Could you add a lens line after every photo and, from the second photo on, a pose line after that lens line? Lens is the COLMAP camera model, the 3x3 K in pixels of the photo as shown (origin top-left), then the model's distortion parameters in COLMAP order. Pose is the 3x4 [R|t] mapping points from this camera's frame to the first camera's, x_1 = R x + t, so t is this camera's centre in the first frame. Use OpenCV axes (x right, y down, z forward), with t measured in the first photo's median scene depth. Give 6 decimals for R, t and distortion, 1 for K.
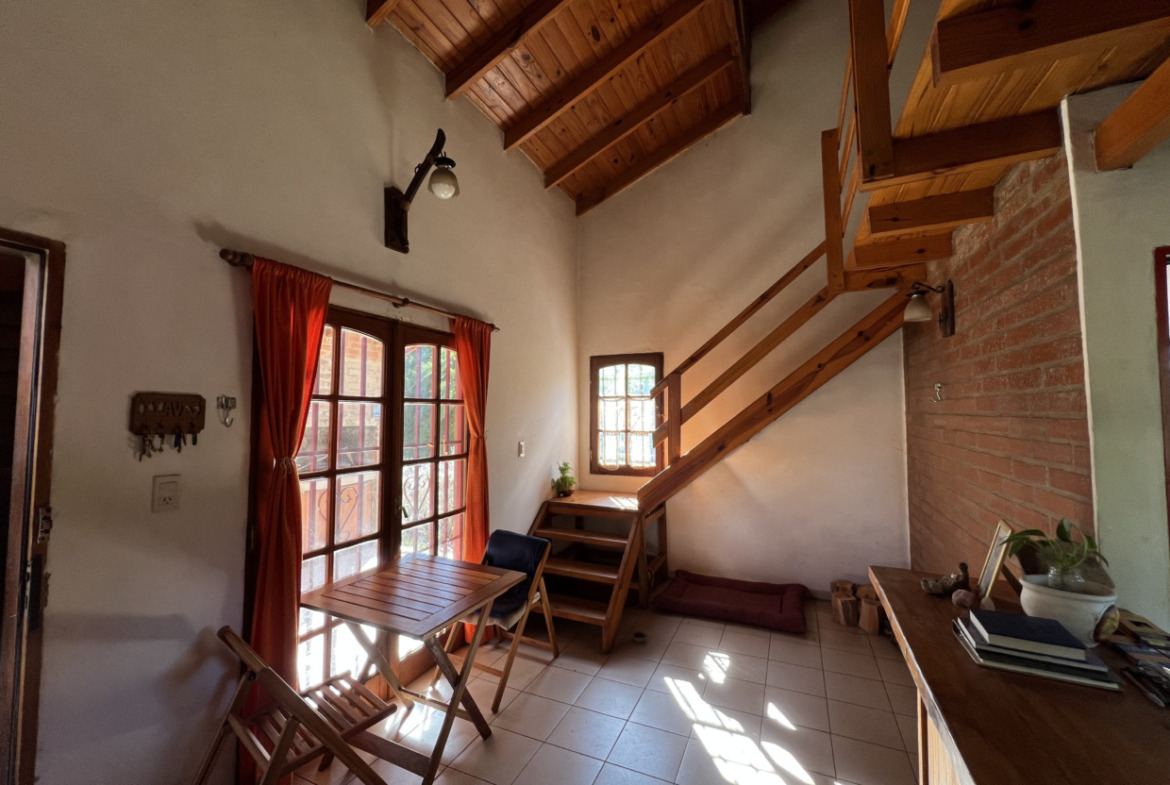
lens RADIAL K [[462.8, 0, 582.2], [0, 462.8, 391.4], [0, 0, 1]] dist [-0.003713, 0.000296]
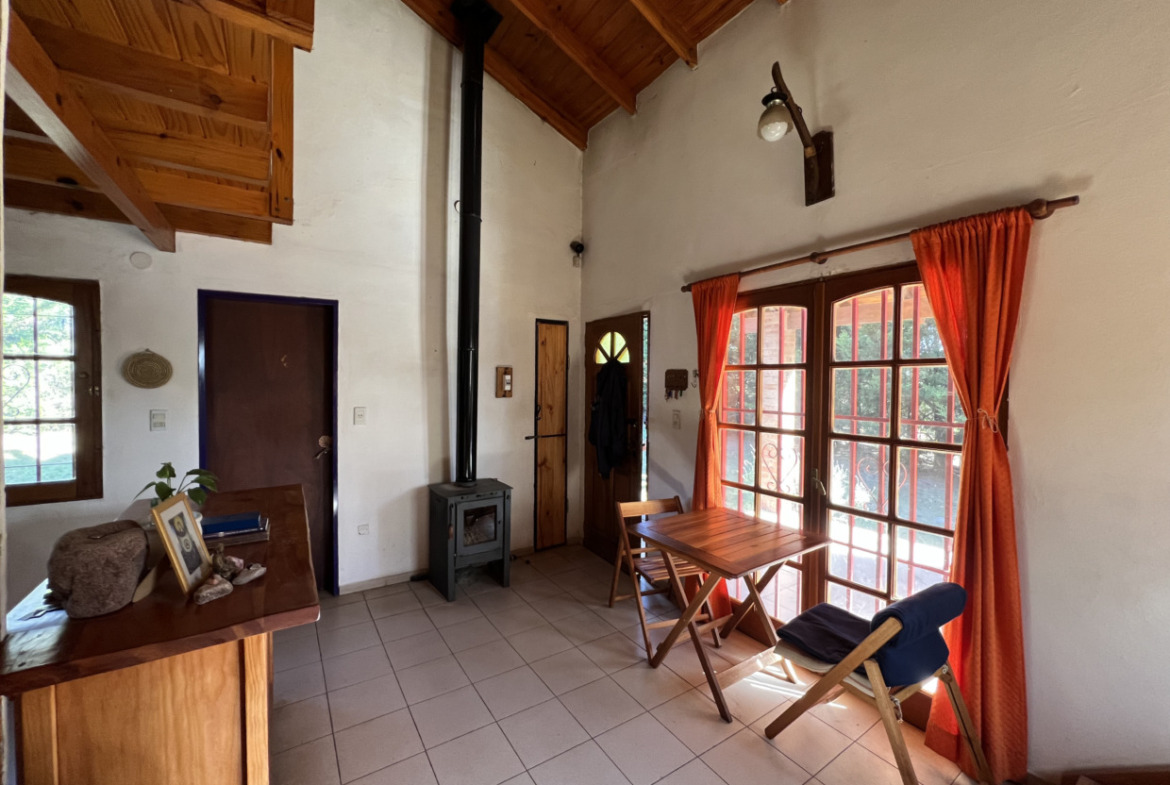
lens RADIAL K [[462.8, 0, 582.2], [0, 462.8, 391.4], [0, 0, 1]] dist [-0.003713, 0.000296]
pose [[-0.525938, 0.012260, -0.850434, 0.661003], [0.029718, 0.999550, -0.003970, 0.062832], [0.850003, -0.027361, -0.526066, 1.124435]]
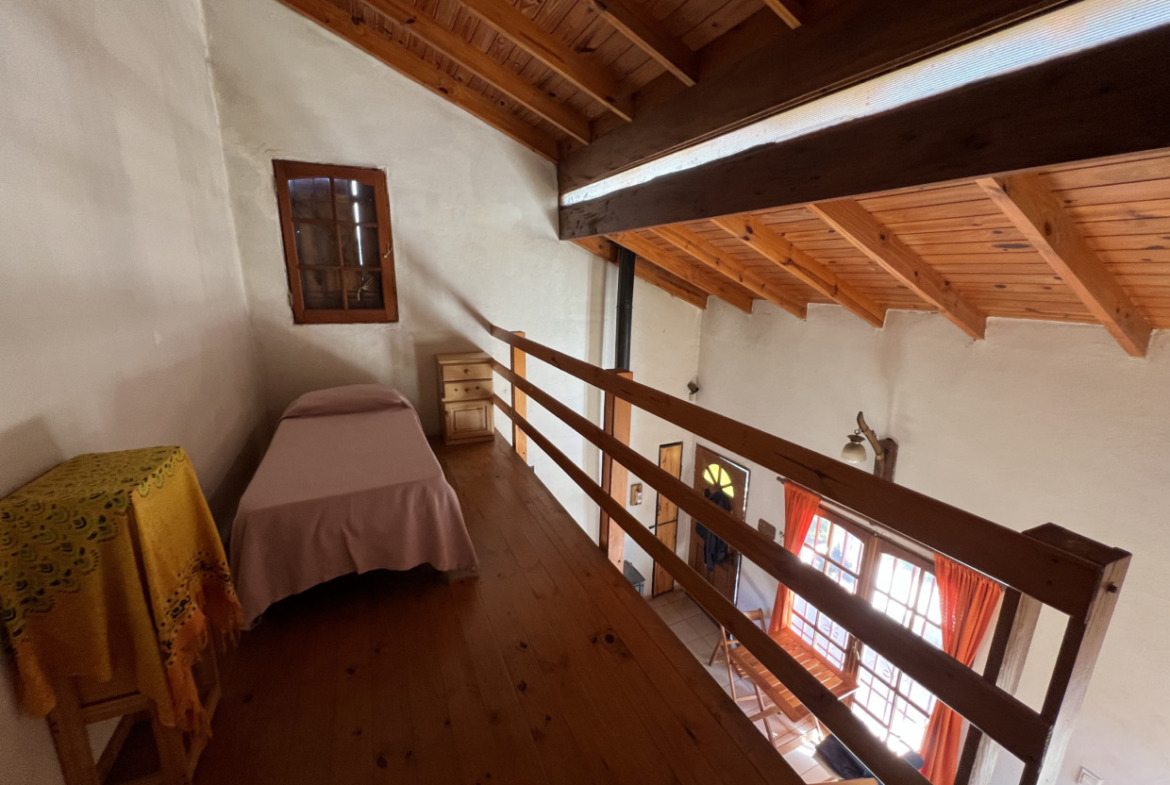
lens RADIAL K [[462.8, 0, 582.2], [0, 462.8, 391.4], [0, 0, 1]] dist [-0.003713, 0.000296]
pose [[-0.647636, 0.172918, -0.742070, 1.163794], [0.025192, 0.978235, 0.205964, -0.907755], [0.761534, 0.114695, -0.637896, 1.217335]]
